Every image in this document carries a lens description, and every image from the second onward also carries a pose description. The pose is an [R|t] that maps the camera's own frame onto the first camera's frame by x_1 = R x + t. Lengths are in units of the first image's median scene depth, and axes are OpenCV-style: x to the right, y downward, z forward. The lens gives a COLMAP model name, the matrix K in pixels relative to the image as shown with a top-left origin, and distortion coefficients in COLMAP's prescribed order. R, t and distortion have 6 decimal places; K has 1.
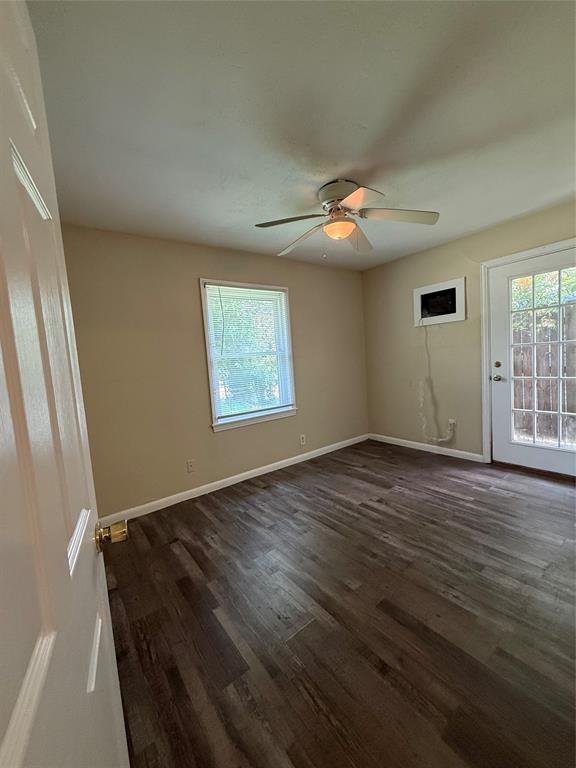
lens RADIAL K [[305.7, 0, 287.7], [0, 305.7, 383.7], [0, 0, 1]] dist [-0.001341, -0.000392]
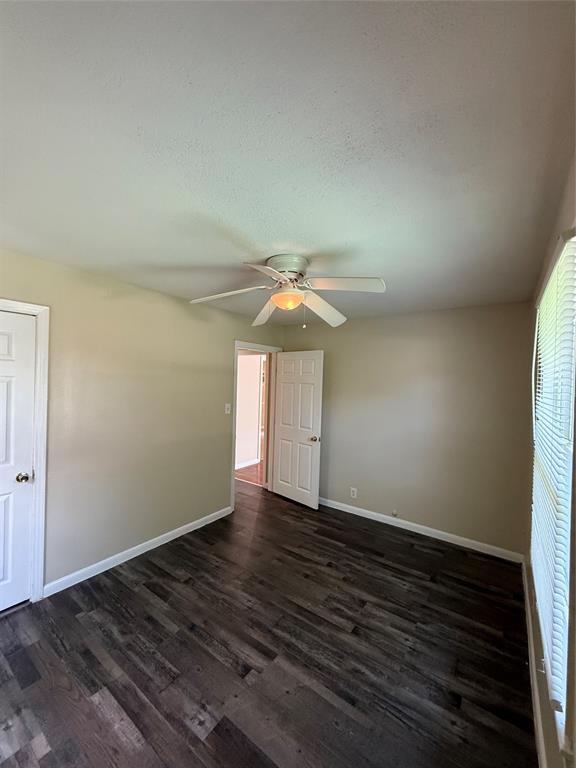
lens RADIAL K [[305.7, 0, 288.8], [0, 305.7, 383.4], [0, 0, 1]] dist [-0.001341, -0.000392]
pose [[-0.950977, 0.043834, -0.306140, 0.395834], [0.008818, 0.993345, 0.114839, -0.298865], [0.309136, 0.106510, -0.945035, 1.611730]]
